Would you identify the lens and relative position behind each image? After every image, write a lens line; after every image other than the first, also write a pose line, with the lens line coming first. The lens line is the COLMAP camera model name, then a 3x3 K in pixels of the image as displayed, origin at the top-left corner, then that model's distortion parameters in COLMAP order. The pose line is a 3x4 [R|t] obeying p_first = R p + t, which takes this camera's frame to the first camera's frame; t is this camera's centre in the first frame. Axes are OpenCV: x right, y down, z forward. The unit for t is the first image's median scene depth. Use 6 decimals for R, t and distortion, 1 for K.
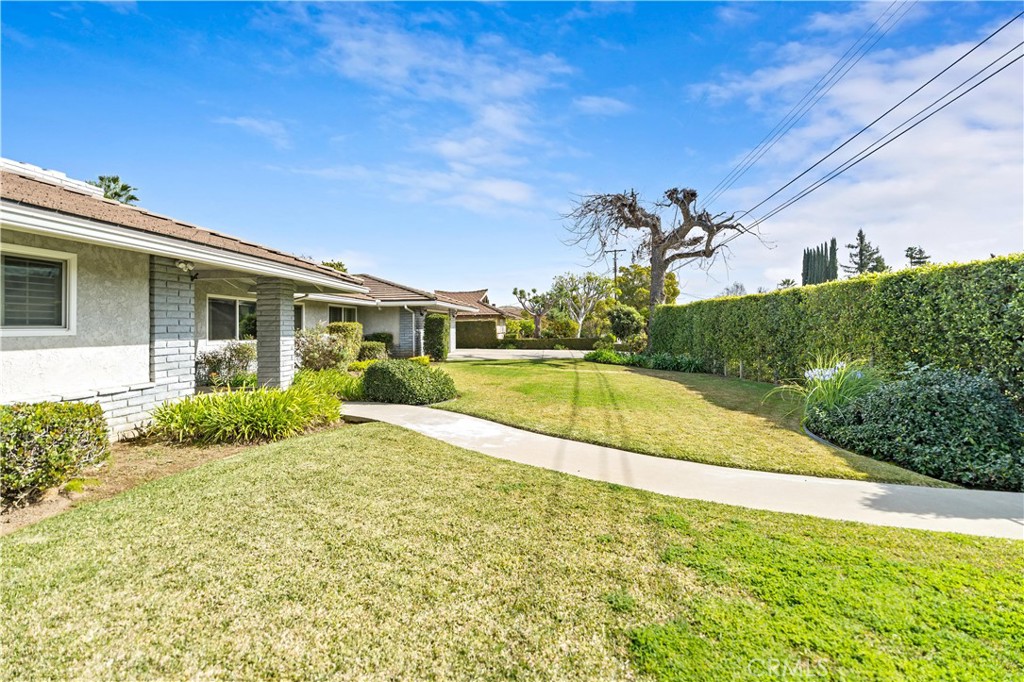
lens RADIAL K [[468.6, 0, 512.3], [0, 468.6, 324.0], [0, 0, 1]] dist [0.001784, 0.000326]
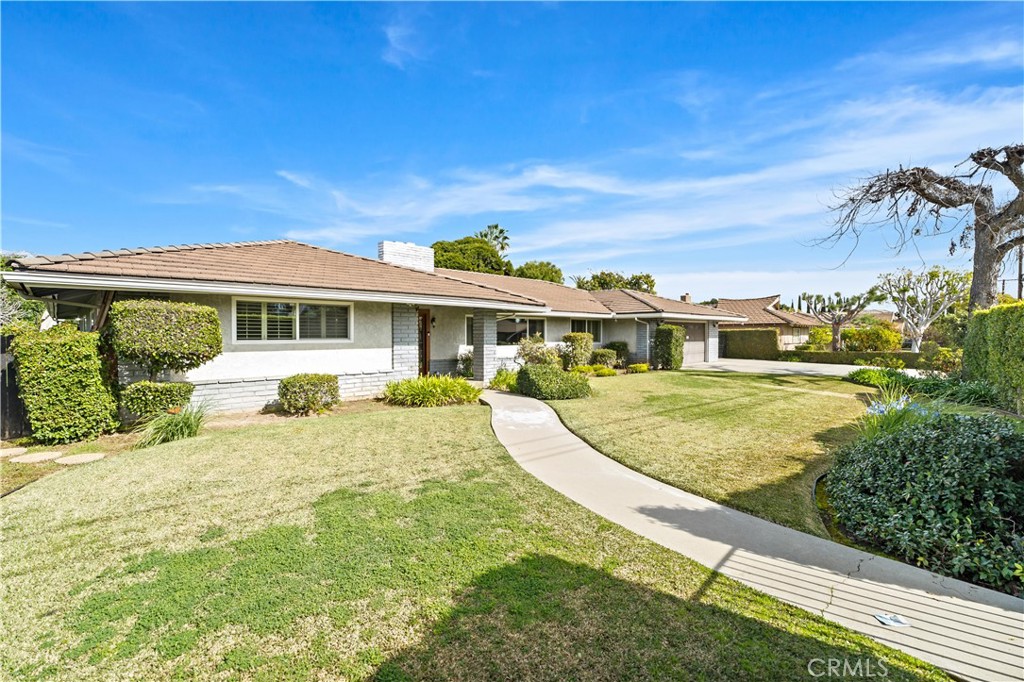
lens RADIAL K [[460.1, 0, 514.7], [0, 460.1, 341.1], [0, 0, 1]] dist [0.002167, 0.000947]
pose [[0.759478, 0.019711, -0.650235, 0.569675], [-0.003868, 0.999660, 0.025786, -0.024002], [0.650522, -0.017069, 0.759296, -0.027036]]
